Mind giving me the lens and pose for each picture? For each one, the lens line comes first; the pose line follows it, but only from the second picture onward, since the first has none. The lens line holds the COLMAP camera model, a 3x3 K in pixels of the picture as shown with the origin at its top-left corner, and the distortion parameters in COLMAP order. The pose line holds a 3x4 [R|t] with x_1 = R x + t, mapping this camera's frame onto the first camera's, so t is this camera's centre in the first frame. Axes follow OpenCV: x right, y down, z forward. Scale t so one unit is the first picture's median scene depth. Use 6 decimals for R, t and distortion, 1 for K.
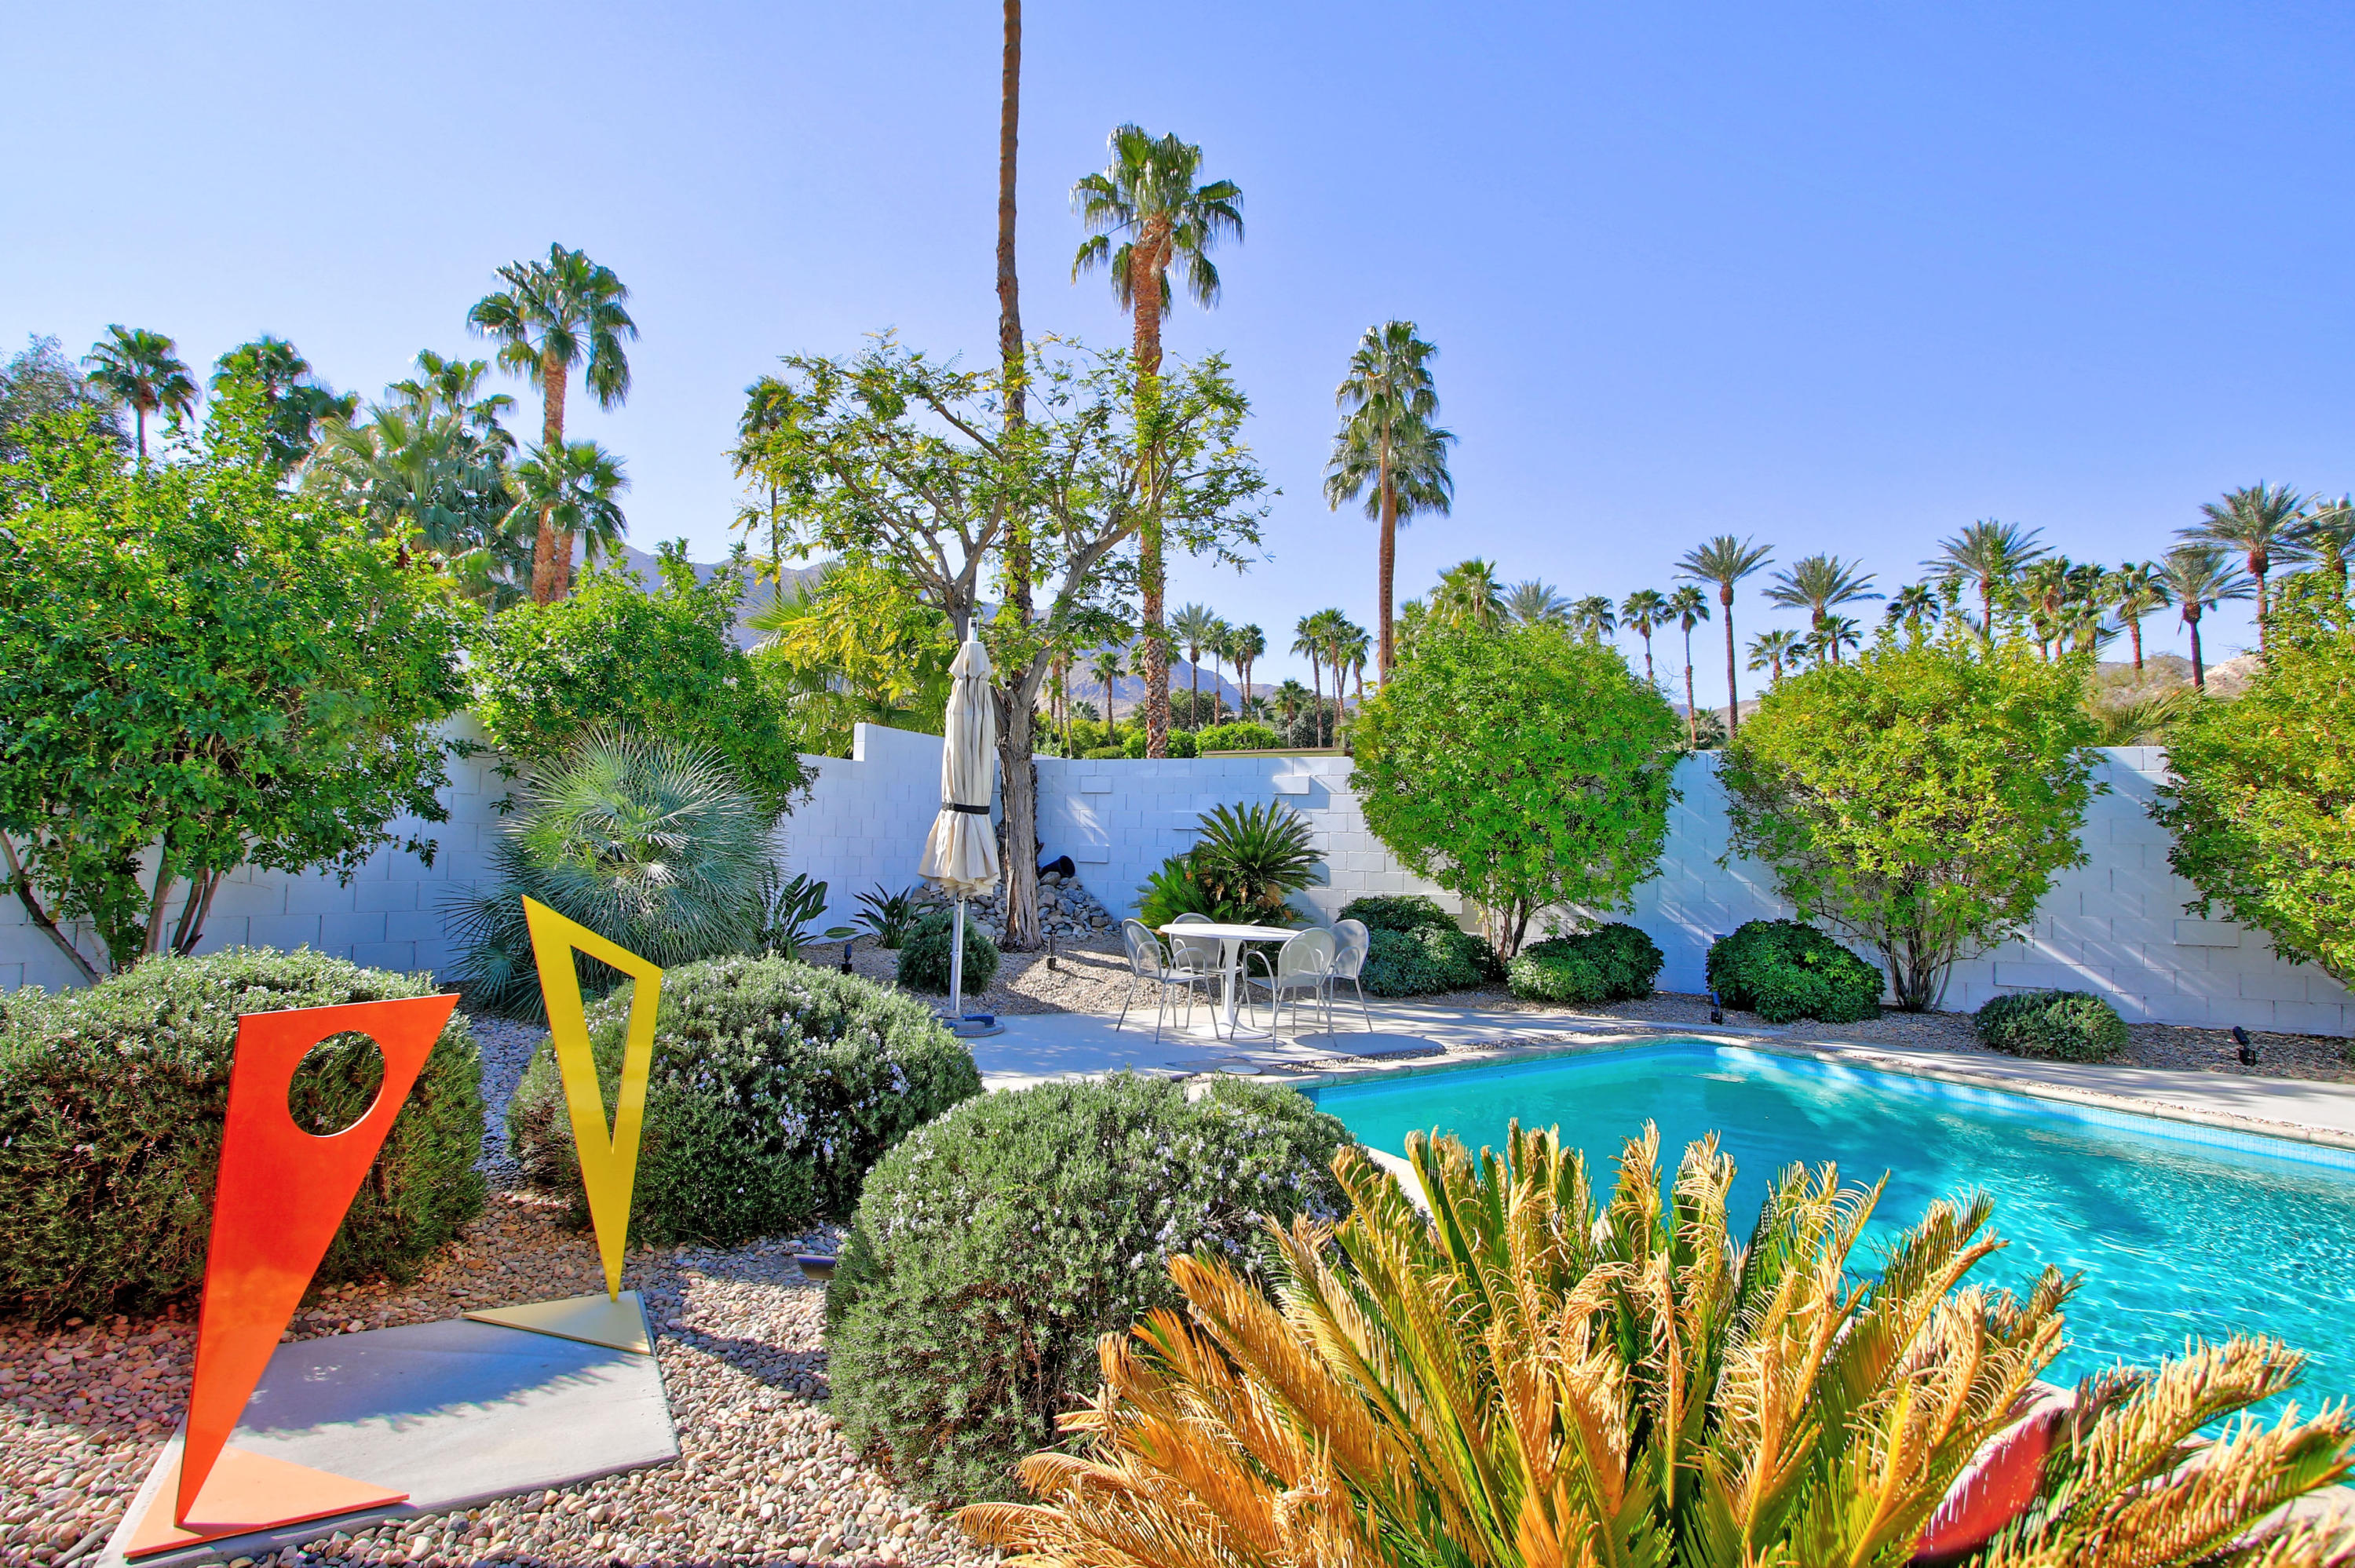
lens RADIAL K [[1119.3, 0, 1166.3], [0, 1119.3, 799.0], [0, 0, 1]] dist [-0.015603, 0.001106]
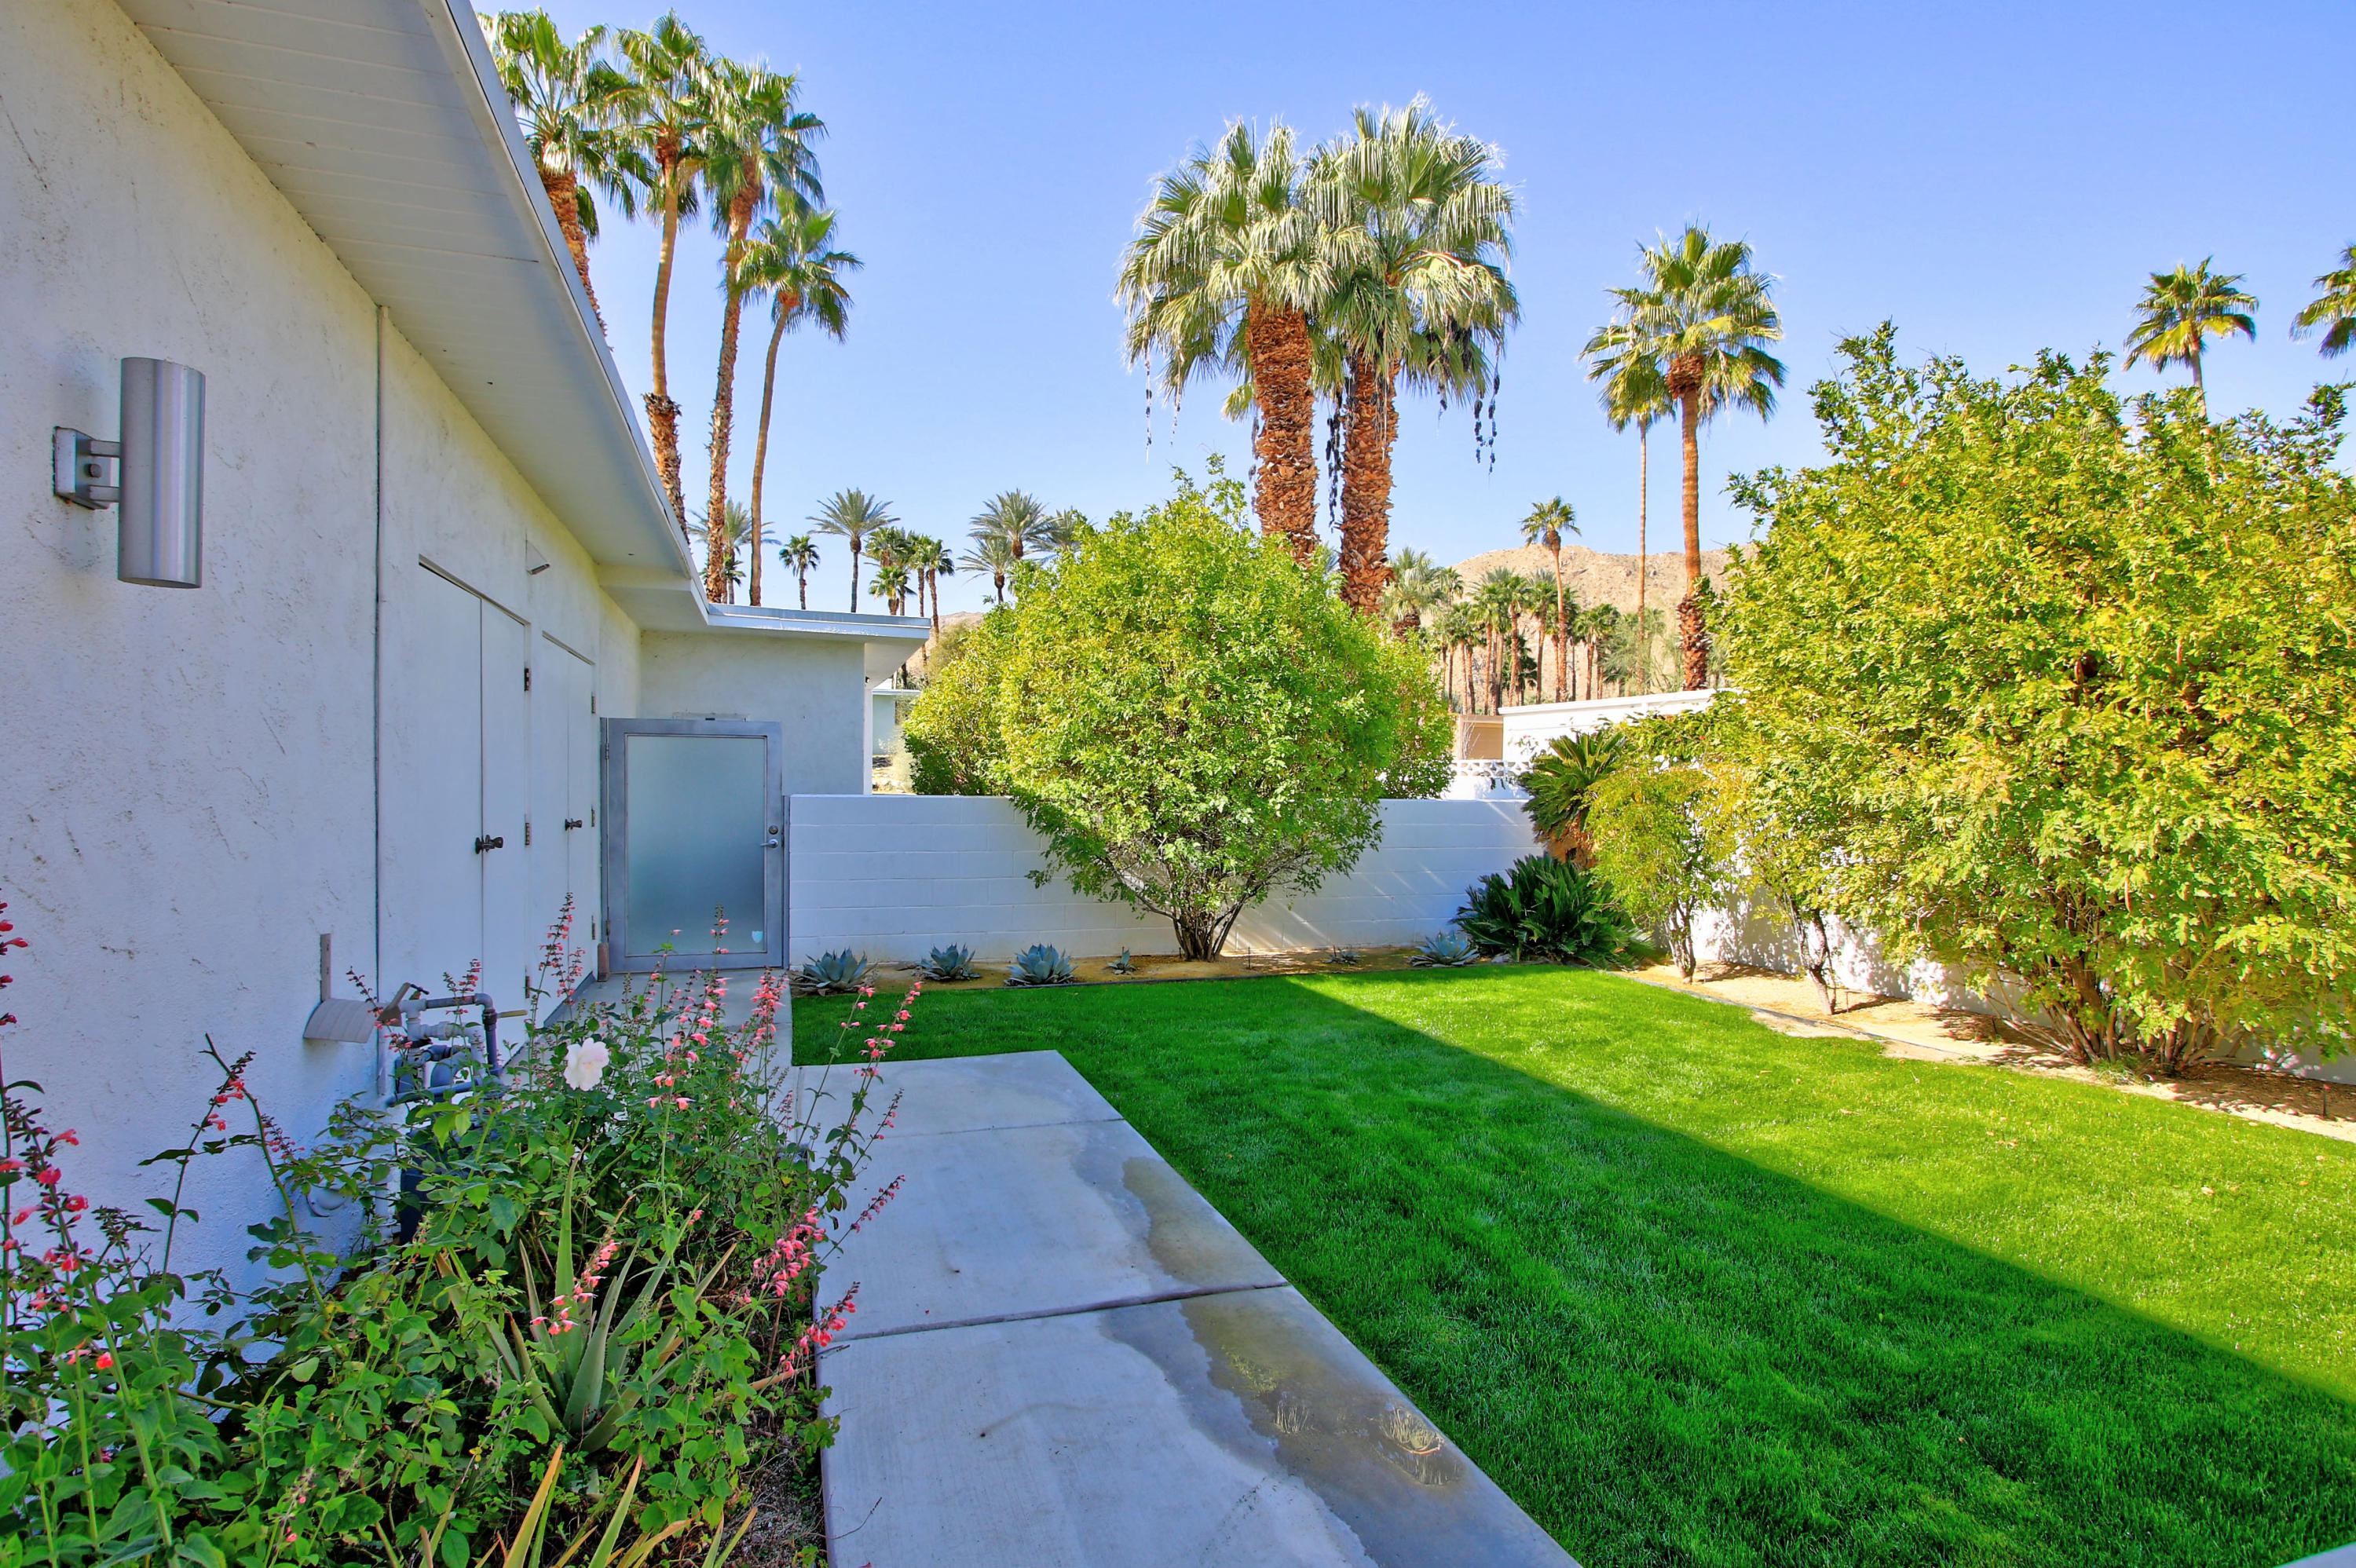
lens RADIAL K [[1152.8, 0, 1170.1], [0, 1152.8, 795.5], [0, 0, 1]] dist [-0.008876, -0.000538]
pose [[0.754689, -0.029093, 0.655438, 0.186452], [-0.019126, 0.997616, 0.066304, -0.006615], [-0.655804, -0.062575, 0.752333, -0.228518]]
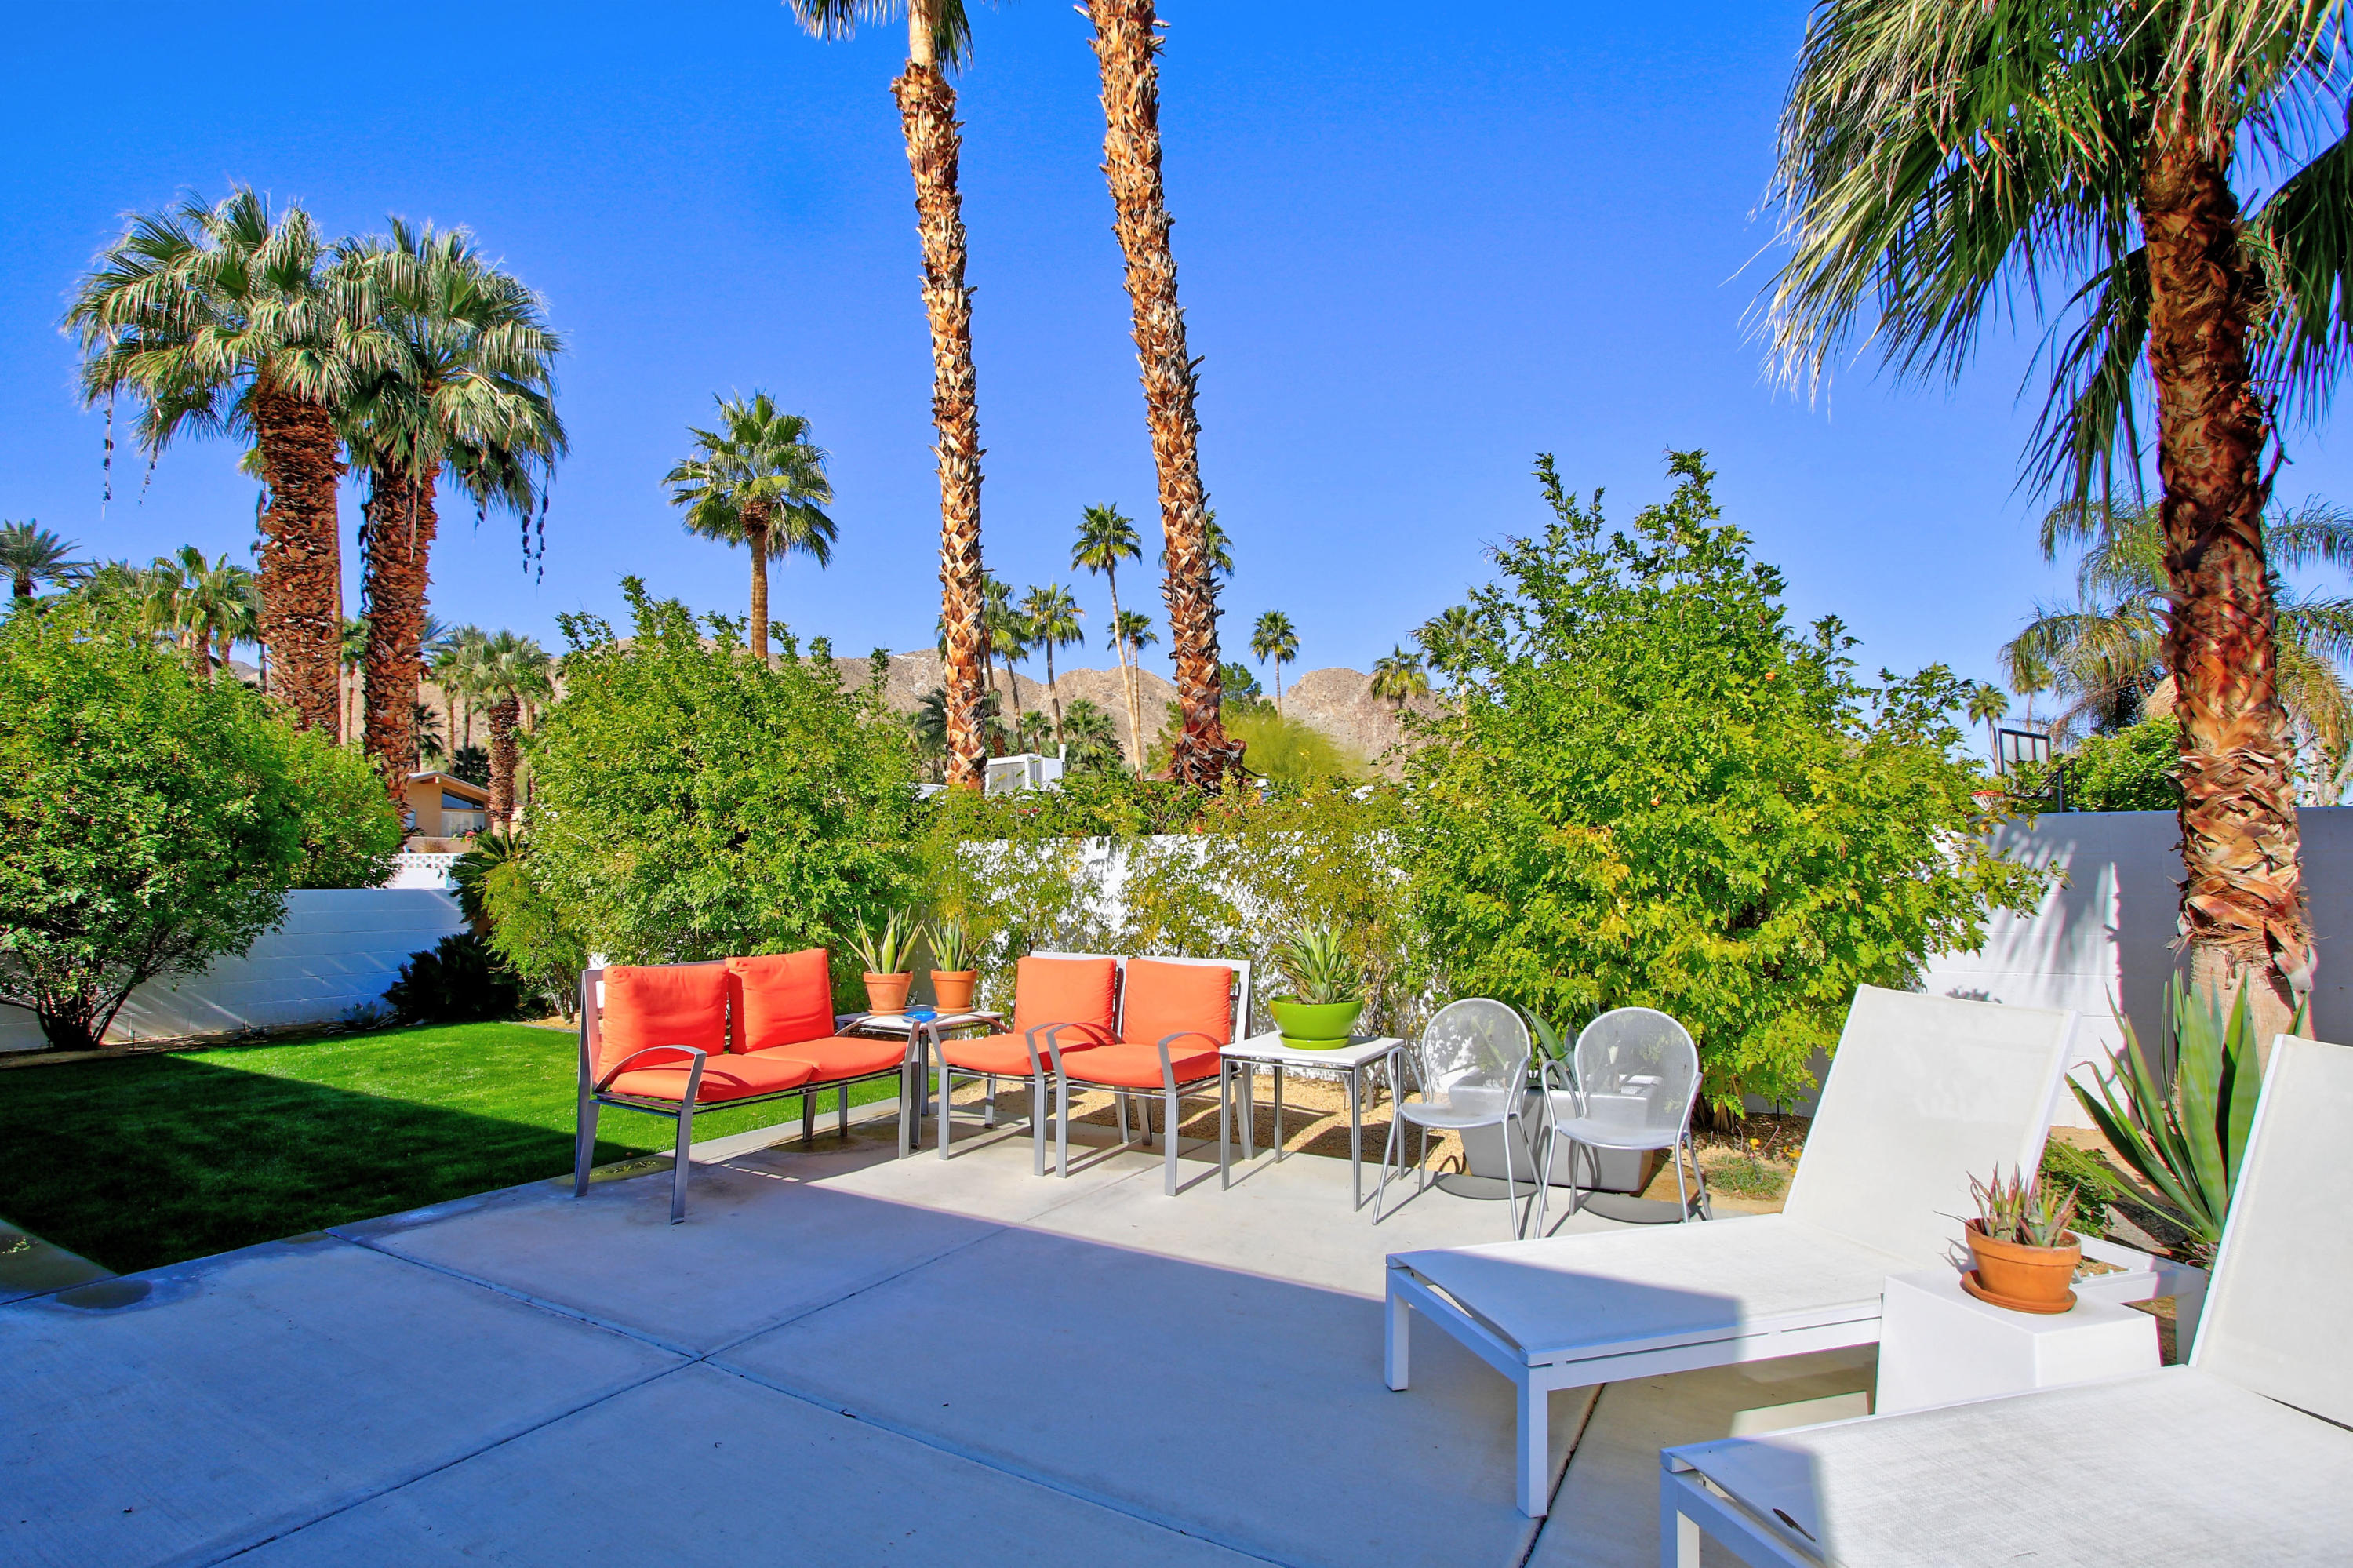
lens RADIAL K [[1139.8, 0, 1164.2], [0, 1139.8, 802.4], [0, 0, 1]] dist [-0.014738, 0.001299]
pose [[0.152855, 0.031401, 0.987750, 0.160401], [-0.035011, 0.999040, -0.026342, -0.009530], [-0.987628, -0.030556, 0.153808, -0.284465]]
